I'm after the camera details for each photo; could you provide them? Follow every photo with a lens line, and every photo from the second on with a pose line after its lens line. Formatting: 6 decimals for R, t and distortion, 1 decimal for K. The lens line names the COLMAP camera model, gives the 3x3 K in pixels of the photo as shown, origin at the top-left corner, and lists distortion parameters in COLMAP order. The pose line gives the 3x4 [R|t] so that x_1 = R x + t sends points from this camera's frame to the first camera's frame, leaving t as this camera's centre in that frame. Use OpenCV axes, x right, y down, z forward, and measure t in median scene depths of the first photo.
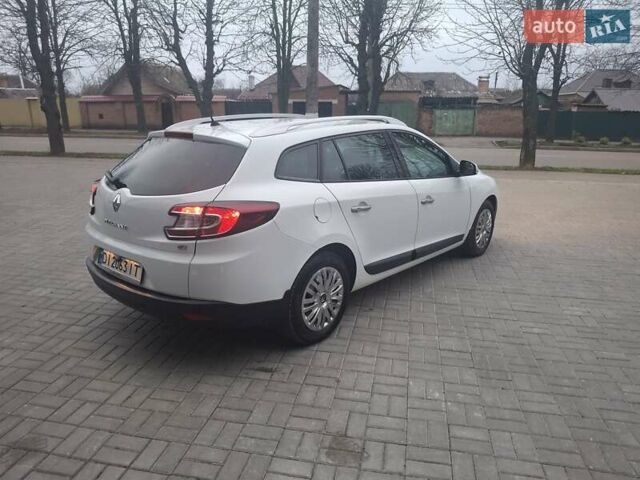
lens RADIAL K [[494.2, 0, 310.0], [0, 494.2, 249.0], [0, 0, 1]] dist [-0.005954, -0.003328]
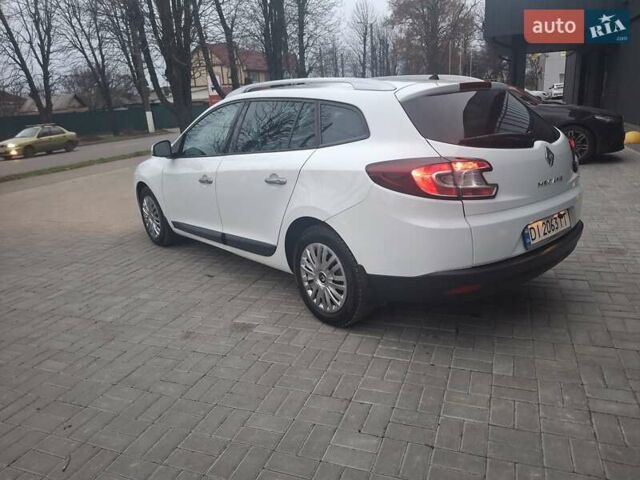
lens RADIAL K [[494.2, 0, 310.0], [0, 494.2, 249.0], [0, 0, 1]] dist [-0.005954, -0.003328]
pose [[0.134994, -0.308342, 0.941648, -1.338779], [0.311652, 0.915328, 0.255045, -0.305324], [-0.940558, 0.259037, 0.219660, 1.258249]]
